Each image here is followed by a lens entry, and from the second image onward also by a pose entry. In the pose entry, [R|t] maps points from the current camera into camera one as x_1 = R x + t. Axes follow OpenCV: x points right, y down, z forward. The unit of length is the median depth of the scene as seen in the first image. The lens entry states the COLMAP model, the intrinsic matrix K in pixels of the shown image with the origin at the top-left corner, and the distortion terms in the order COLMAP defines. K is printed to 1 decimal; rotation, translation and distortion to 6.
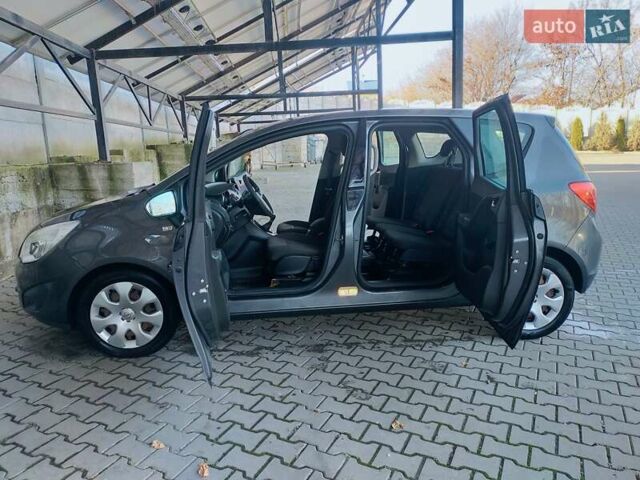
lens RADIAL K [[488.9, 0, 313.2], [0, 488.9, 236.3], [0, 0, 1]] dist [0.087872, -0.114430]
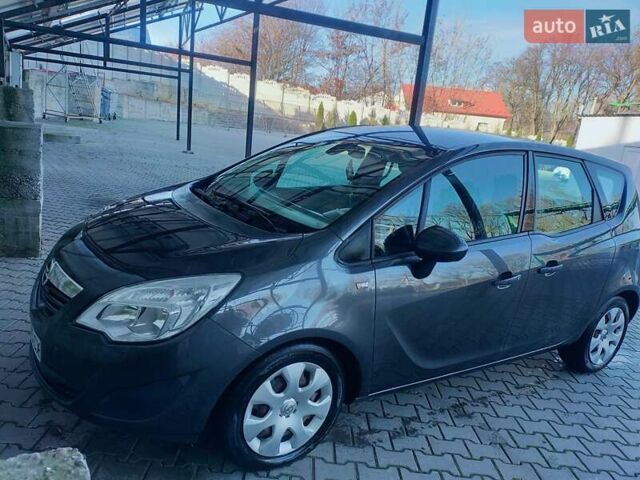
lens RADIAL K [[488.9, 0, 313.2], [0, 488.9, 236.3], [0, 0, 1]] dist [0.087872, -0.114430]
pose [[0.876724, 0.025215, 0.480332, -0.617295], [-0.059848, 0.996583, 0.056922, -0.108548], [-0.477256, -0.078651, 0.875238, 0.366943]]
